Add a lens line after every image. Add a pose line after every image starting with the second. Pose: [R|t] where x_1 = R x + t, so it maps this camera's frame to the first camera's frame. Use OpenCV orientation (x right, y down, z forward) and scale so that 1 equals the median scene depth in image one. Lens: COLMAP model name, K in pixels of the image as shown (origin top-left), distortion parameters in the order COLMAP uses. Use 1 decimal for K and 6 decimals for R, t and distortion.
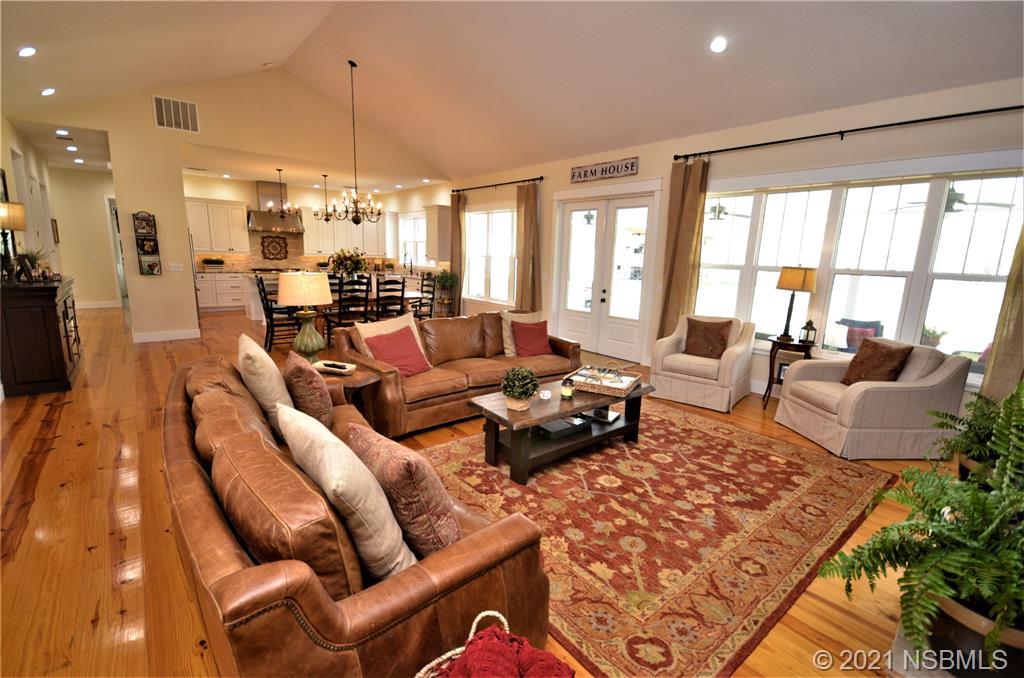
lens RADIAL K [[454.9, 0, 509.5], [0, 454.9, 346.5], [0, 0, 1]] dist [0.001025, -0.000228]
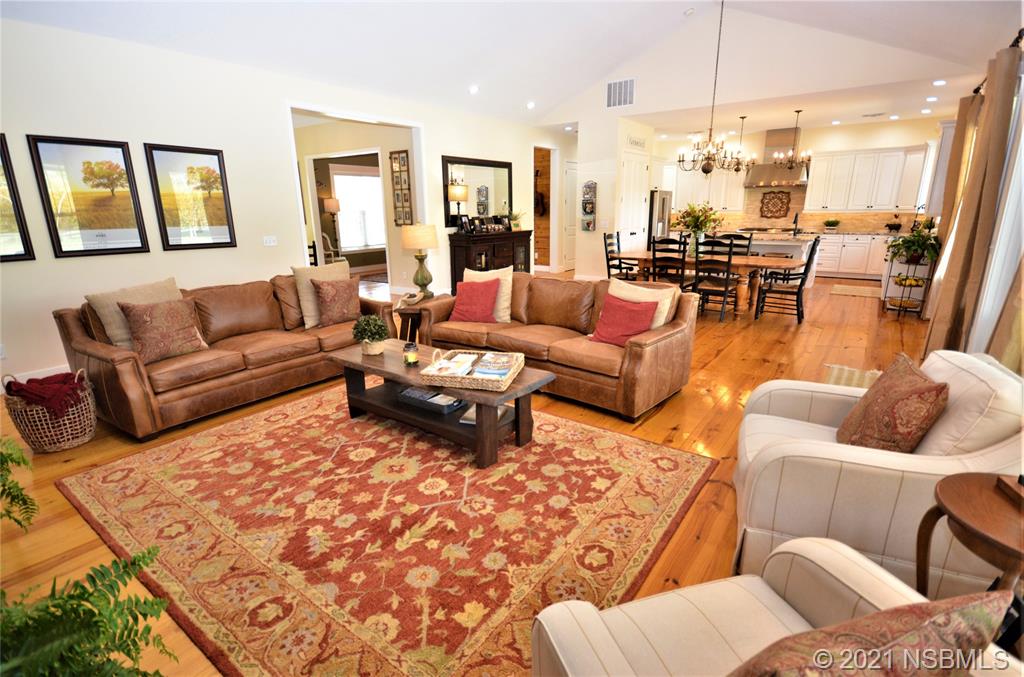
lens RADIAL K [[490.9, 0, 512.0], [0, 490.9, 338.5], [0, 0, 1]] dist [0.010176, -0.010748]
pose [[0.256544, 0.217232, -0.941804, 1.007064], [-0.174899, 0.968763, 0.175809, -0.132514], [0.950576, 0.119618, 0.286524, 0.837179]]
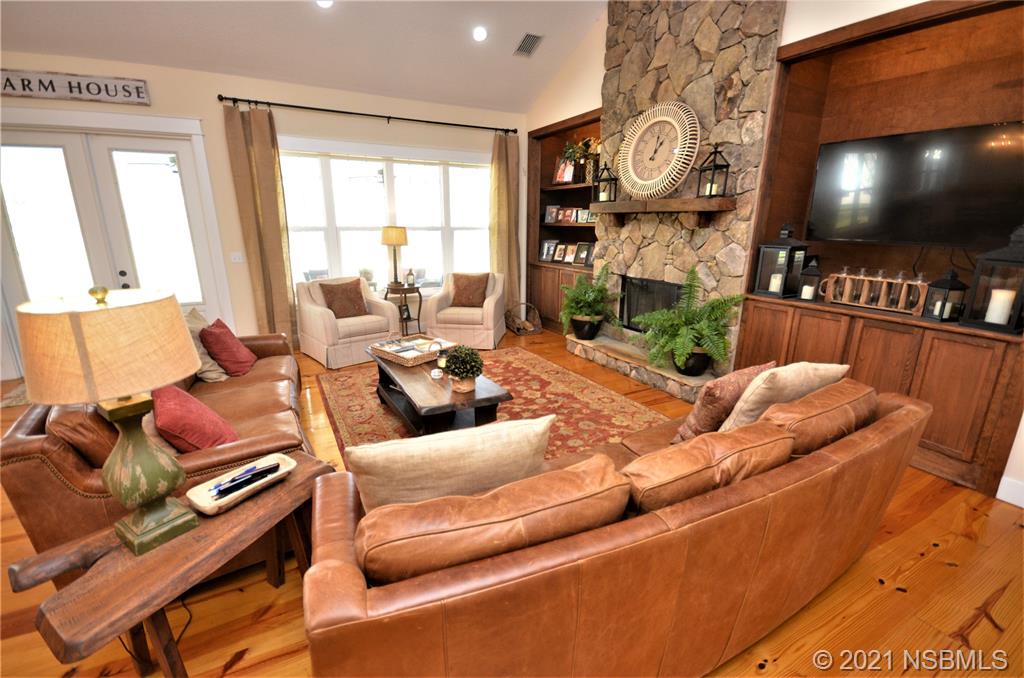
lens RADIAL K [[454.9, 0, 509.5], [0, 454.9, 346.5], [0, 0, 1]] dist [0.001025, -0.000228]
pose [[0.186600, -0.289127, 0.938928, -0.711173], [0.199474, 0.946957, 0.251957, -0.144973], [-0.961972, 0.140277, 0.234375, 0.579836]]
